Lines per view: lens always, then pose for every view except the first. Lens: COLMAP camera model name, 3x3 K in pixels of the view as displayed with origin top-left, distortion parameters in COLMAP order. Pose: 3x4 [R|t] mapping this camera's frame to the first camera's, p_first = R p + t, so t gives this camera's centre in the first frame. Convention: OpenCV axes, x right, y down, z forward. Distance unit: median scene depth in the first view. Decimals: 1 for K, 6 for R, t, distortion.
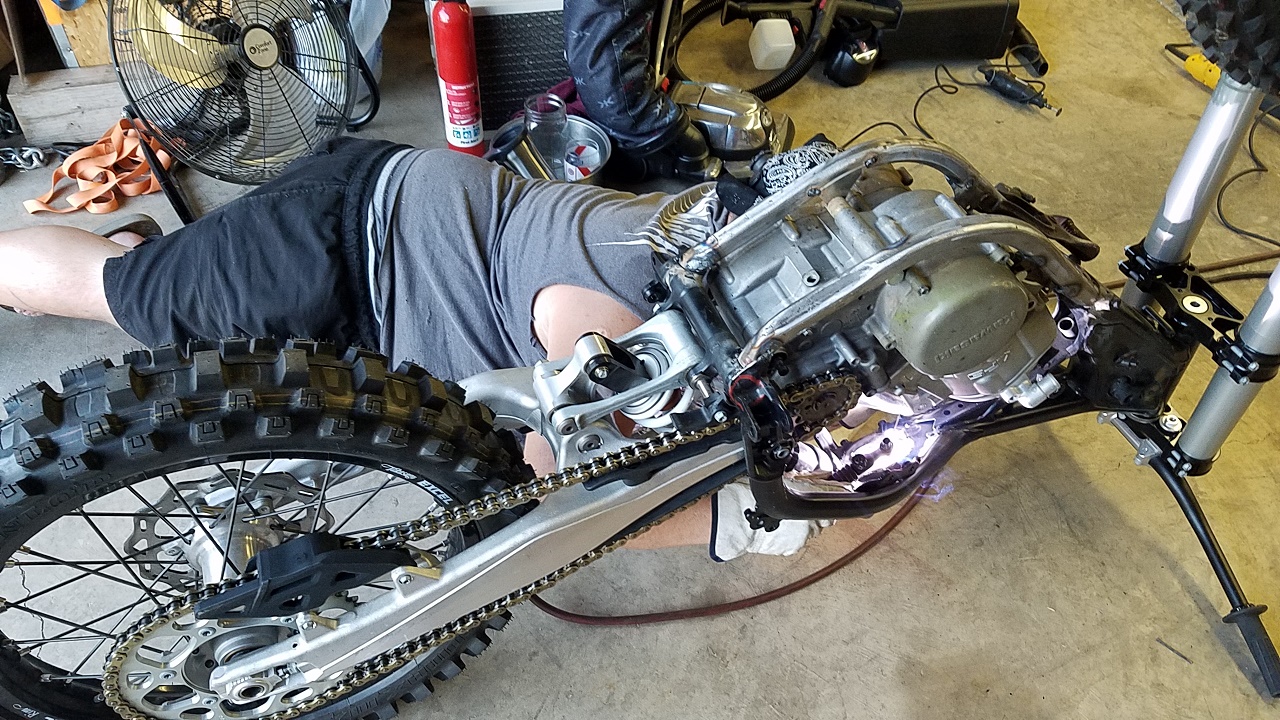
lens RADIAL K [[999.0, 0, 609.1], [0, 999.0, 358.4], [0, 0, 1]] dist [0.153360, -0.285727]
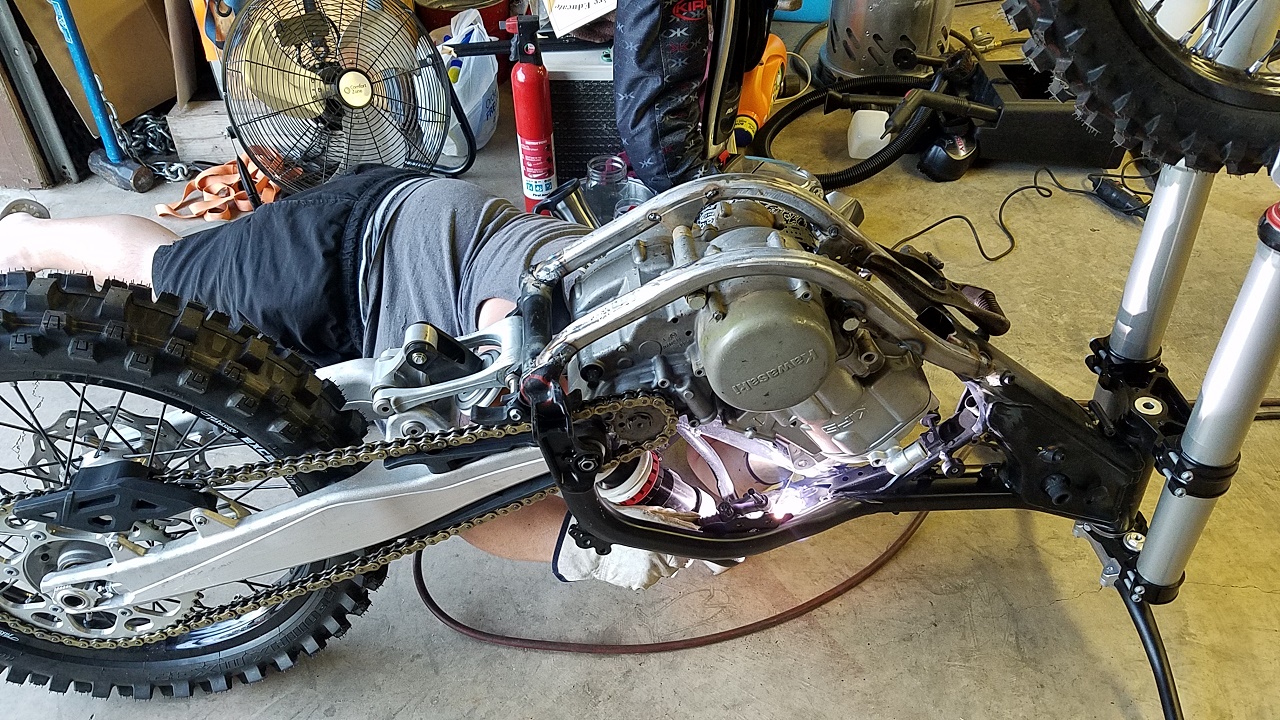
lens RADIAL K [[992.8, 0, 640.0], [0, 992.8, 360.0], [0, 0, 1]] dist [0.155527, -0.272403]
pose [[0.966558, 0.126924, -0.222836, 0.309039], [-0.149541, 0.984861, -0.087676, 0.049916], [0.208334, 0.118067, 0.970905, 0.019872]]
